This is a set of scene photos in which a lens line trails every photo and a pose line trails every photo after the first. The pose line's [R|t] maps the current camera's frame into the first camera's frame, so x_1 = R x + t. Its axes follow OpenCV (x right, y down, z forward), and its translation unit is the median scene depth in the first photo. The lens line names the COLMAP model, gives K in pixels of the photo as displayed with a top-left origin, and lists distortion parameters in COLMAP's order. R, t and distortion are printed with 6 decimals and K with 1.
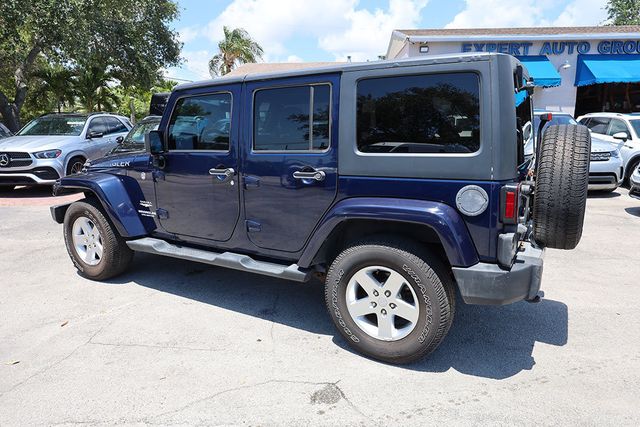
lens RADIAL K [[427.8, 0, 319.7], [0, 427.8, 209.4], [0, 0, 1]] dist [0.006229, 0.006209]
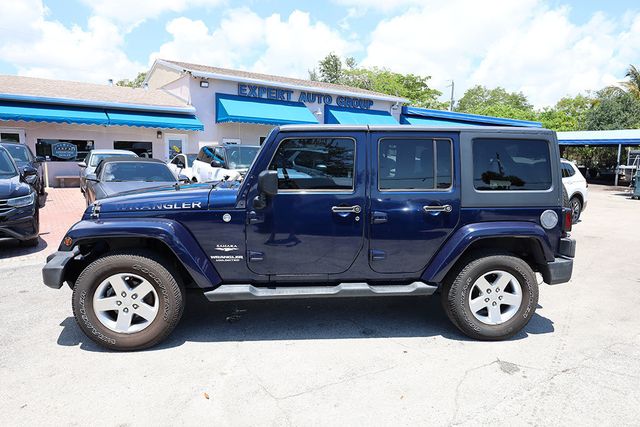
lens RADIAL K [[424.3, 0, 320.4], [0, 424.3, 212.4], [0, 0, 1]] dist [0.004279, 0.002359]
pose [[0.807901, -0.050532, 0.587147, -0.968540], [0.084806, 0.995916, -0.030979, -0.054387], [-0.583184, 0.074821, 0.808887, 0.165593]]
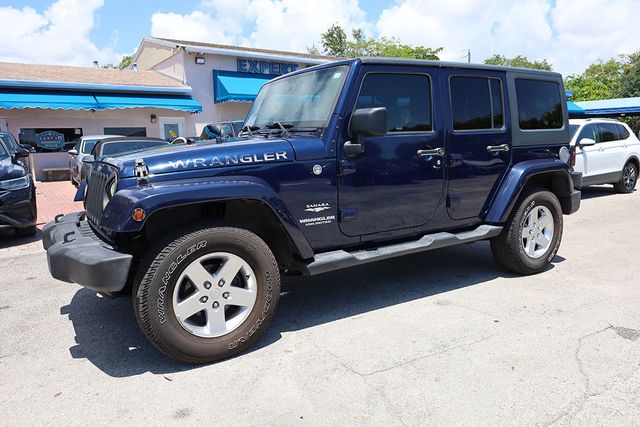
lens RADIAL K [[463.0, 0, 320.0], [0, 463.0, 213.5], [0, 0, 1]] dist [0.001748, 0.002626]
pose [[0.811001, -0.095250, 0.577239, -1.031643], [0.126466, 0.991872, -0.014012, 0.027327], [-0.571213, 0.084365, 0.816455, 0.339429]]
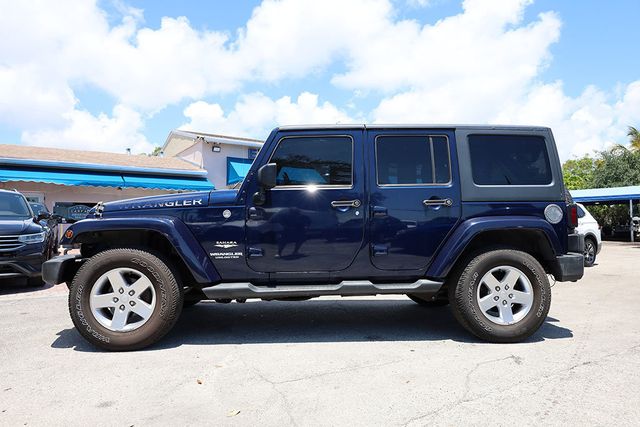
lens RADIAL K [[424.6, 0, 317.7], [0, 424.6, 213.2], [0, 0, 1]] dist [0.002832, -0.000087]
pose [[0.826169, 0.029503, 0.562649, -0.945914], [0.099996, 0.975096, -0.197960, 0.151457], [-0.554478, 0.219811, 0.802644, 0.177518]]
